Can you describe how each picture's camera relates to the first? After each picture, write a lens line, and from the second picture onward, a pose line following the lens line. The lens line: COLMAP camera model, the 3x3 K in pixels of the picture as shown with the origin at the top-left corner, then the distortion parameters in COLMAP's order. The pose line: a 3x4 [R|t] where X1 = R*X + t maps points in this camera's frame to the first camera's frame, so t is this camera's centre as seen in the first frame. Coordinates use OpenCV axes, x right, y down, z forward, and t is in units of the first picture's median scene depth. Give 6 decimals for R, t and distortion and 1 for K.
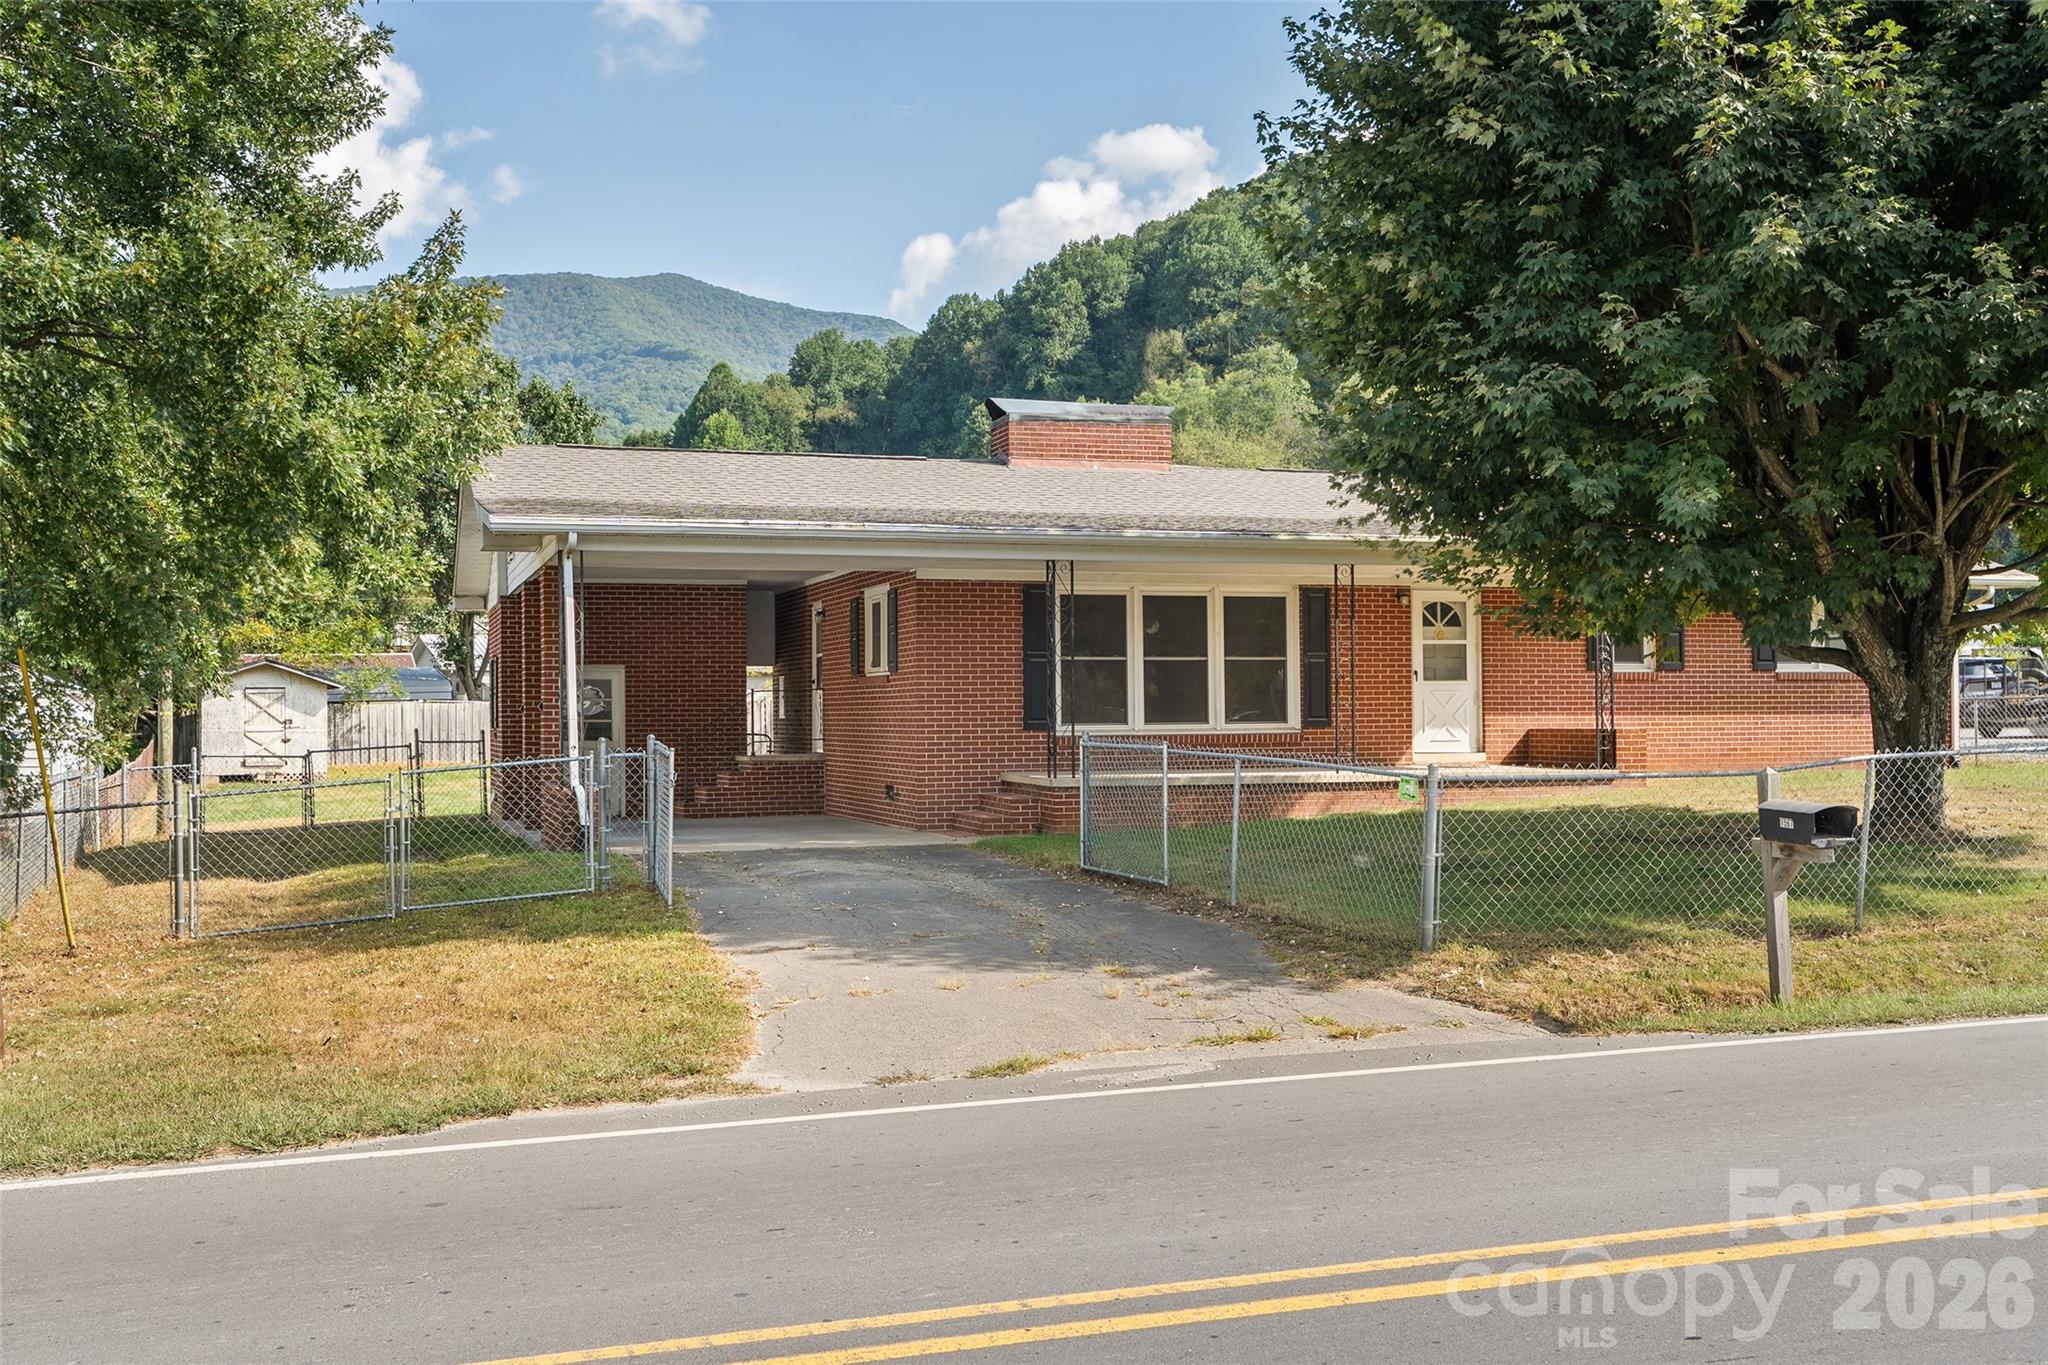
lens RADIAL K [[2008.1, 0, 1025.9], [0, 2008.1, 687.3], [0, 0, 1]] dist [-0.003436, 0.000000]
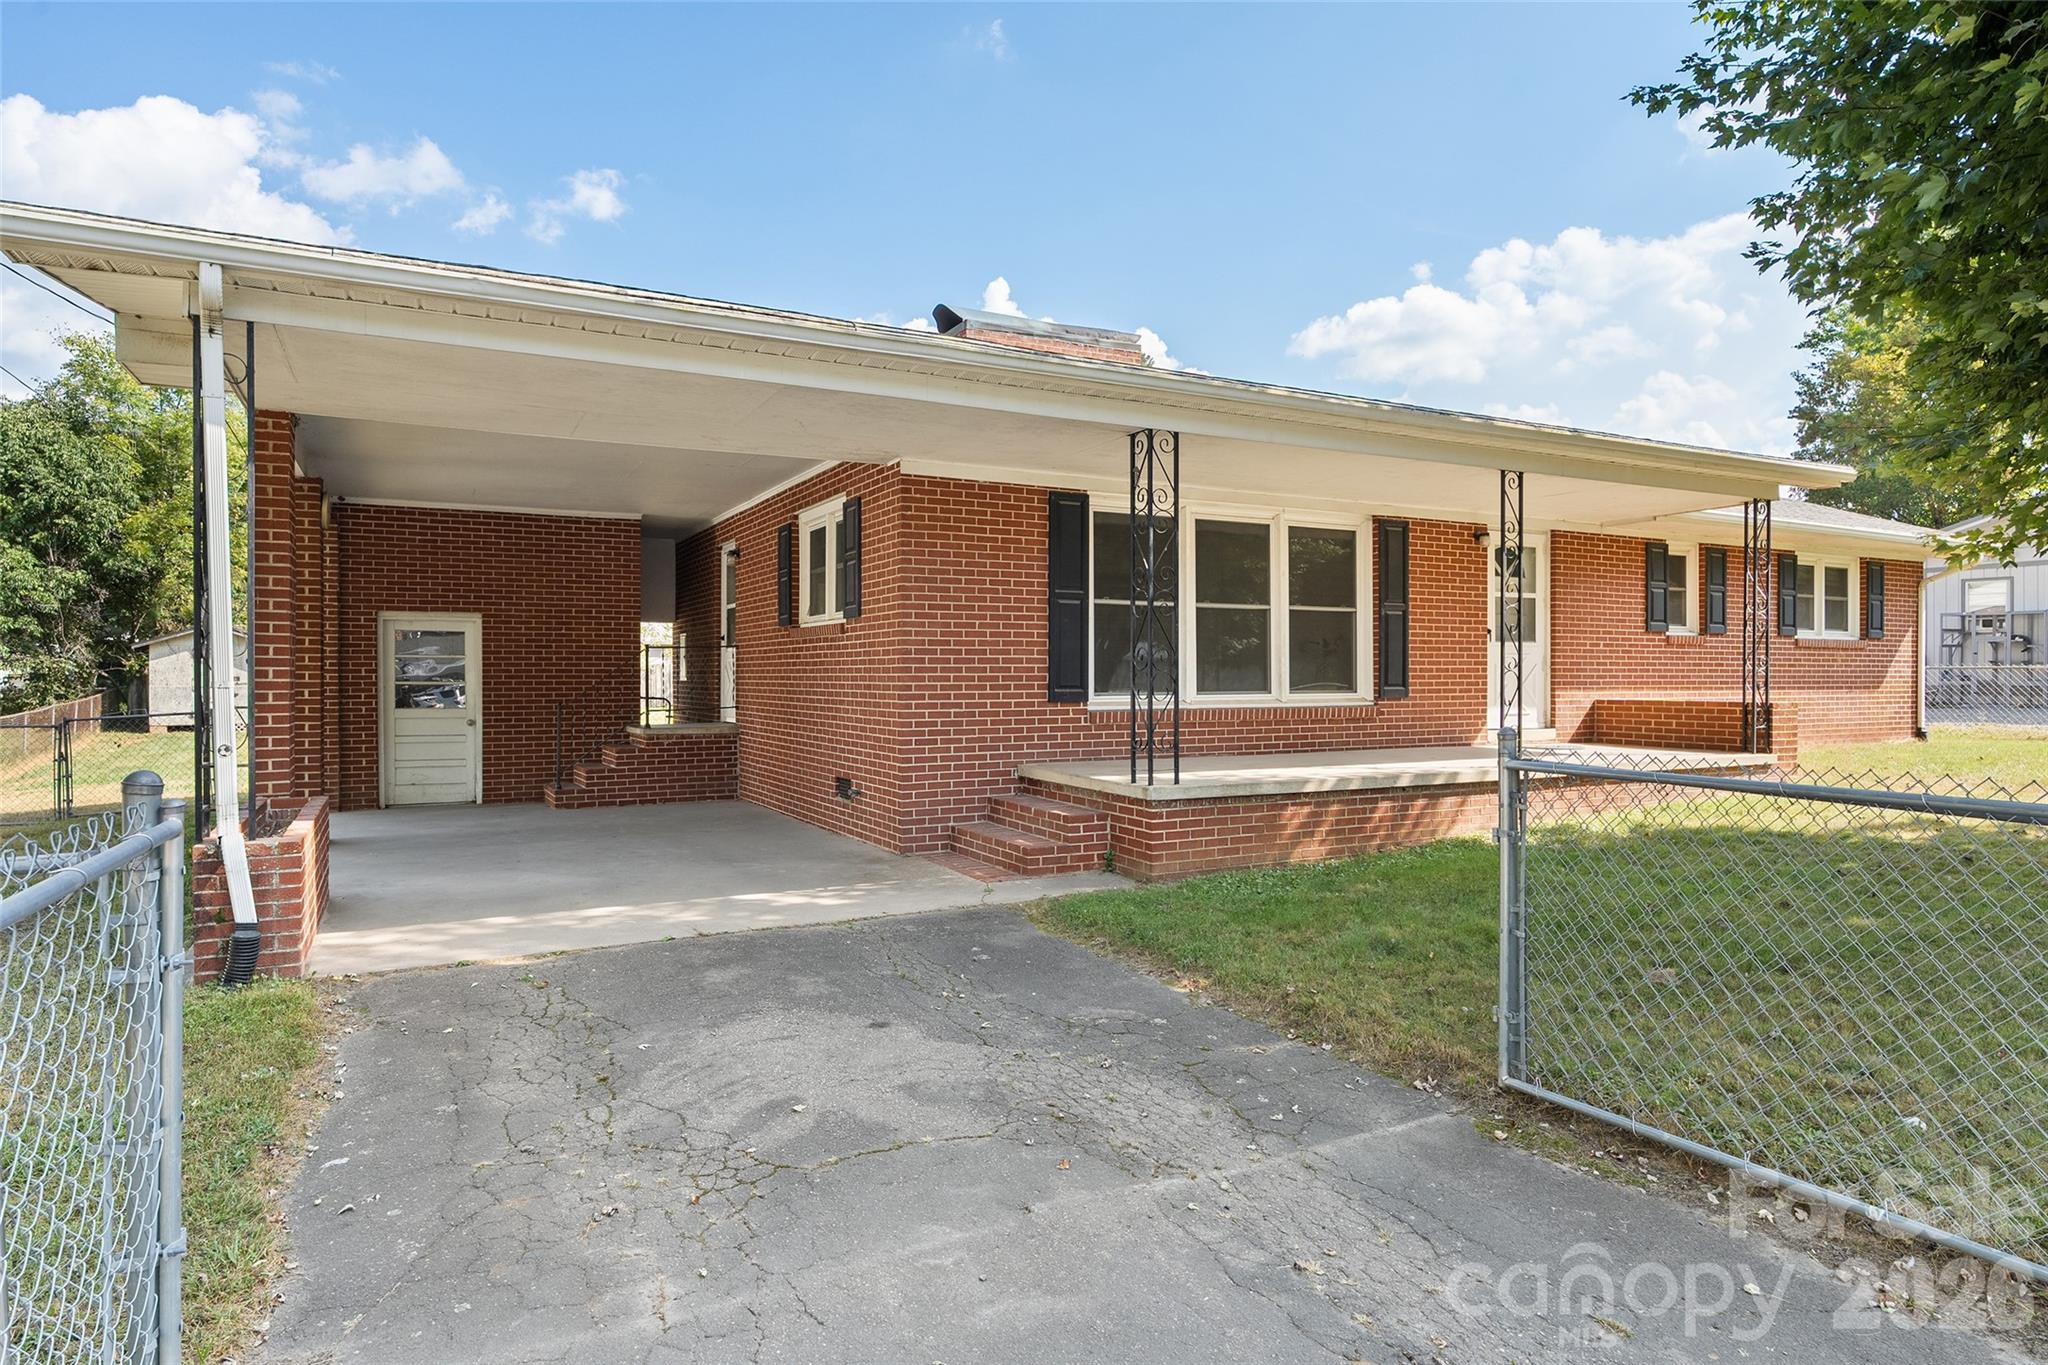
lens RADIAL K [[1162.6, 0, 1021.4], [0, 1162.6, 681.3], [0, 0, 1]] dist [-0.001684, -0.003048]
pose [[0.985976, 0.006197, 0.166772, -0.073569], [-0.009119, 0.999818, 0.016757, 0.007004], [-0.166638, -0.018043, 0.985853, 0.576064]]
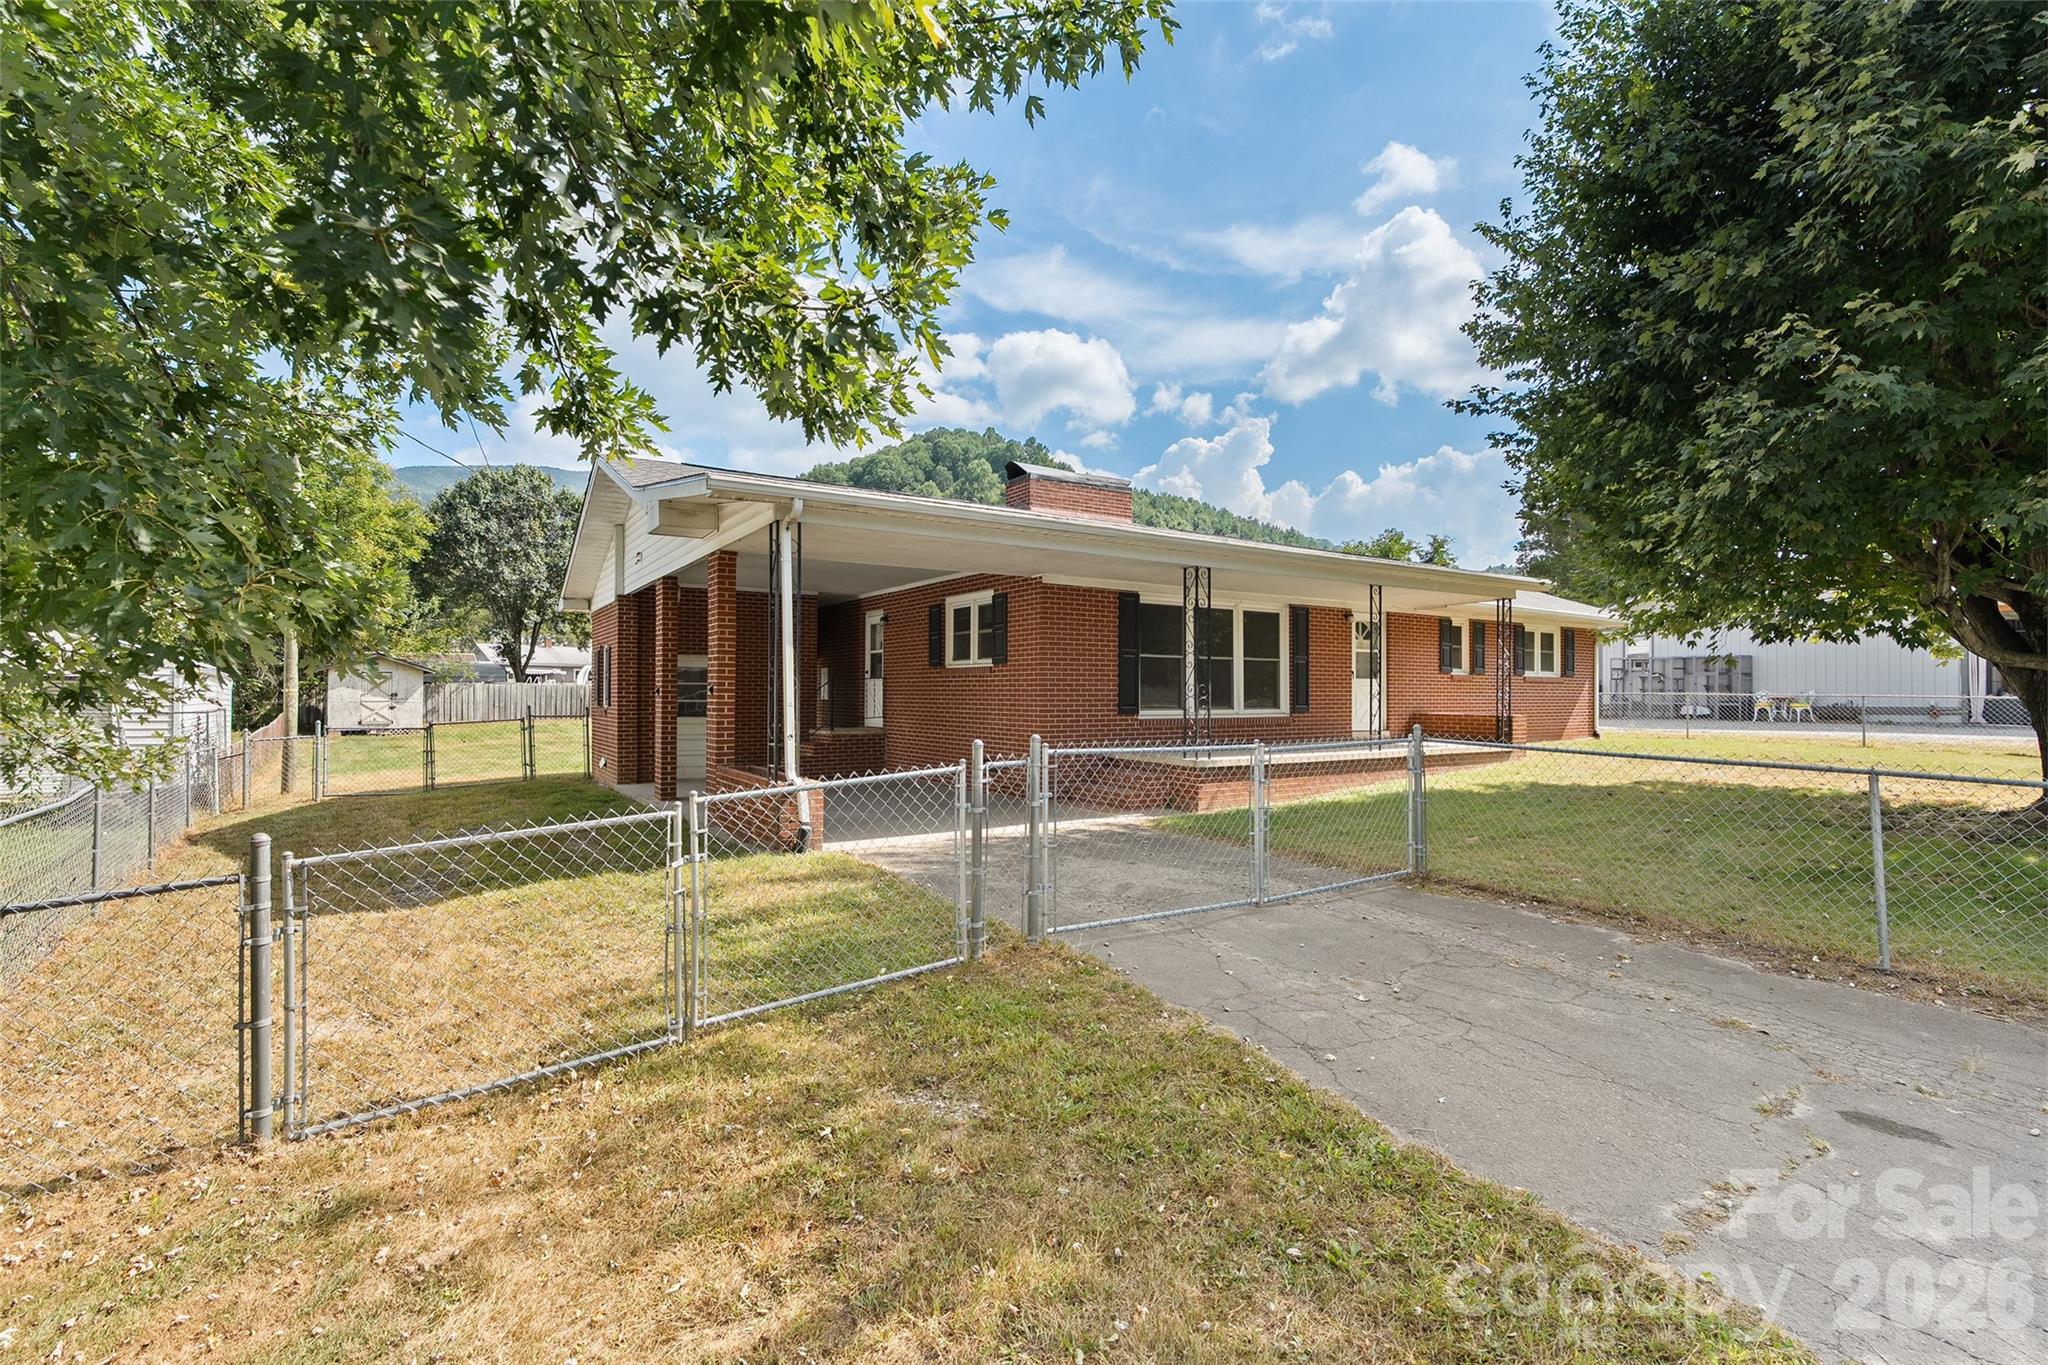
lens RADIAL K [[918.7, 0, 1021.2], [0, 918.7, 684.7], [0, 0, 1]] dist [-0.009686, 0.001480]
pose [[0.966756, 0.013815, 0.255327, -0.187642], [-0.014784, 0.999889, 0.001877, 0.003423], [-0.255273, -0.005589, 0.966853, 0.460712]]
